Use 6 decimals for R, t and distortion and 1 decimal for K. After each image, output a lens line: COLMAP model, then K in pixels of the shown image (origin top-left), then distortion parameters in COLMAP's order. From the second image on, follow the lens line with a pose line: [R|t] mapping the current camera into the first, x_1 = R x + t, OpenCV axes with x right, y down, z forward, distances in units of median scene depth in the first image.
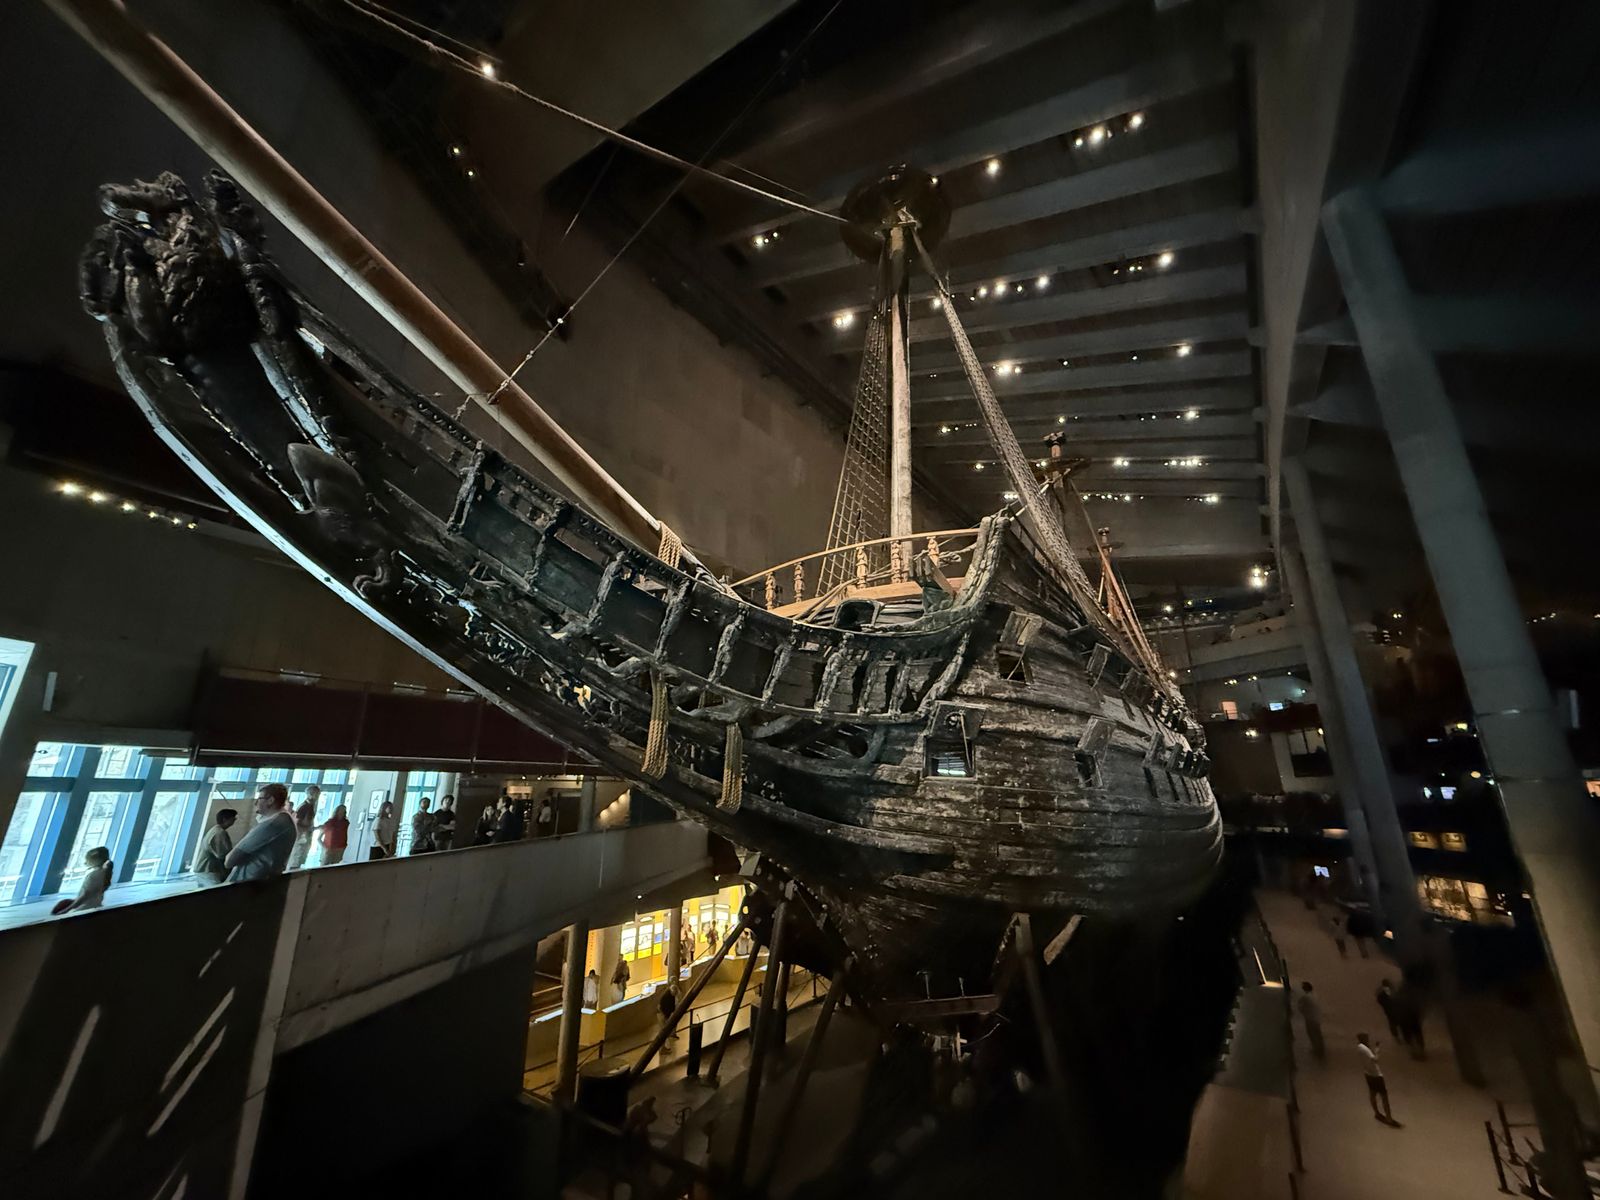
lens RADIAL K [[643.1, 0, 800.0], [0, 643.1, 600.0], [0, 0, 1]] dist [0.001838, 0.000239]
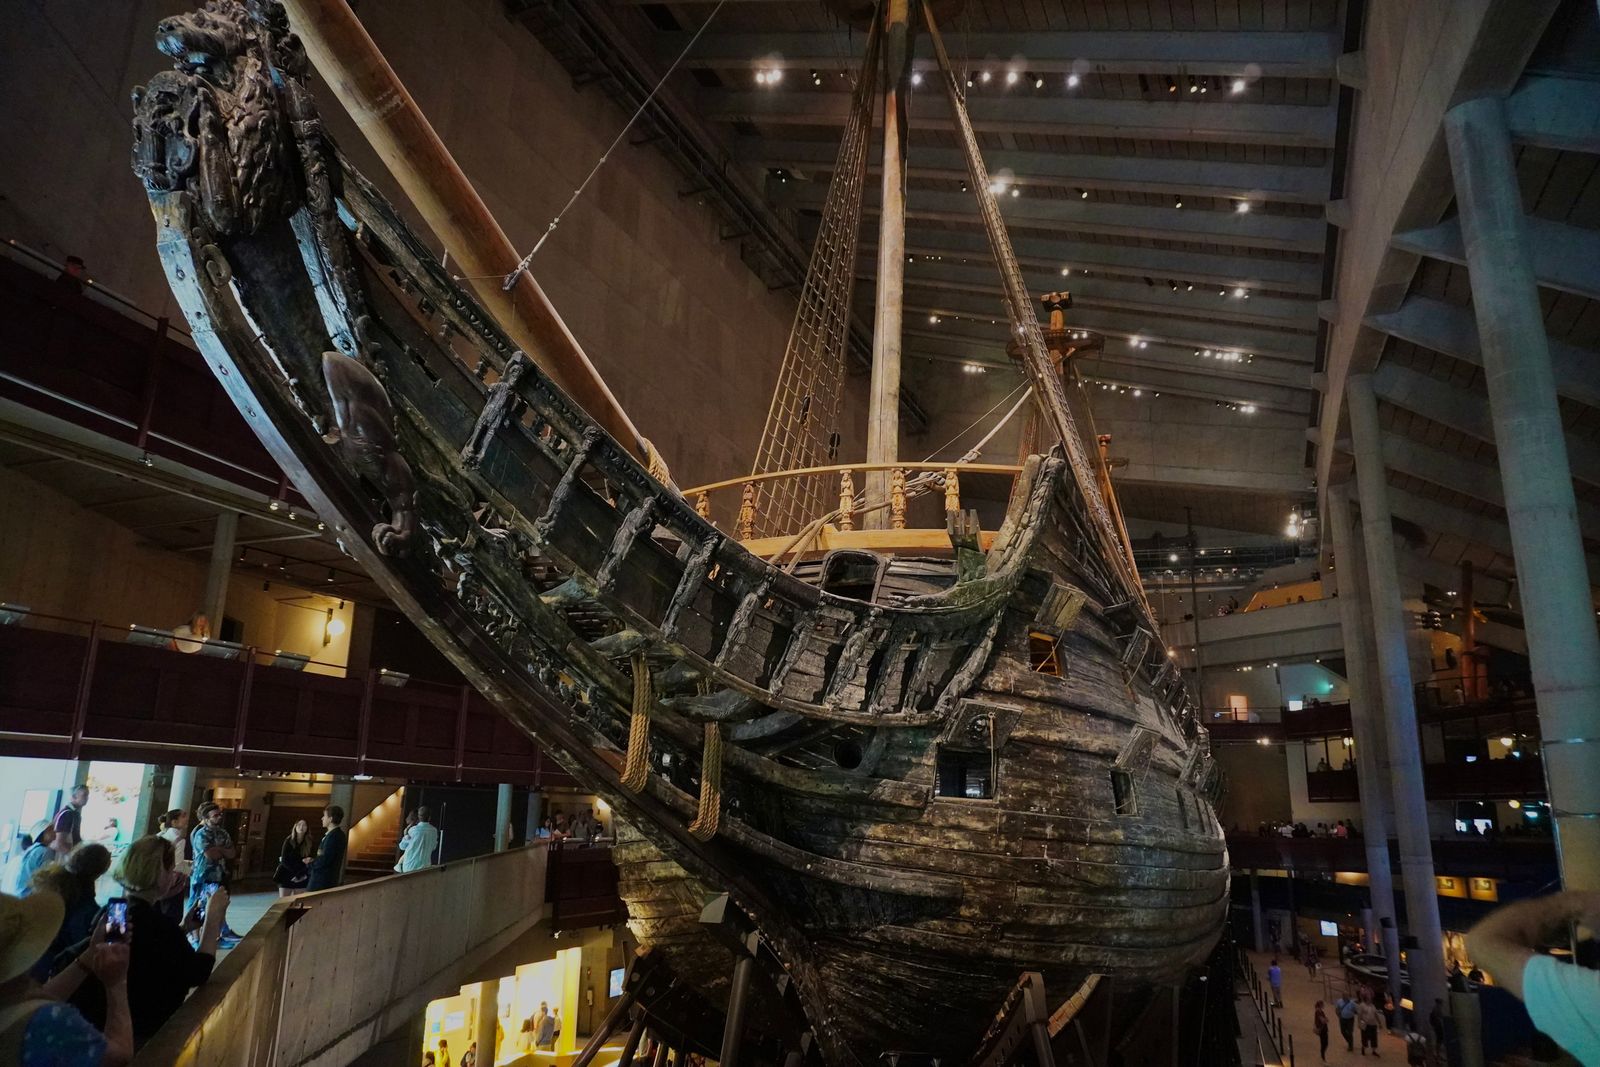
lens RADIAL K [[1088.5, 0, 800.0], [0, 1088.5, 533.5], [0, 0, 1]] dist [-0.052796, 0.041250]
pose [[0.974886, 0.077111, 0.208929, -0.236476], [-0.085500, 0.995843, 0.031413, -0.055843], [-0.205638, -0.048487, 0.977426, -0.184117]]
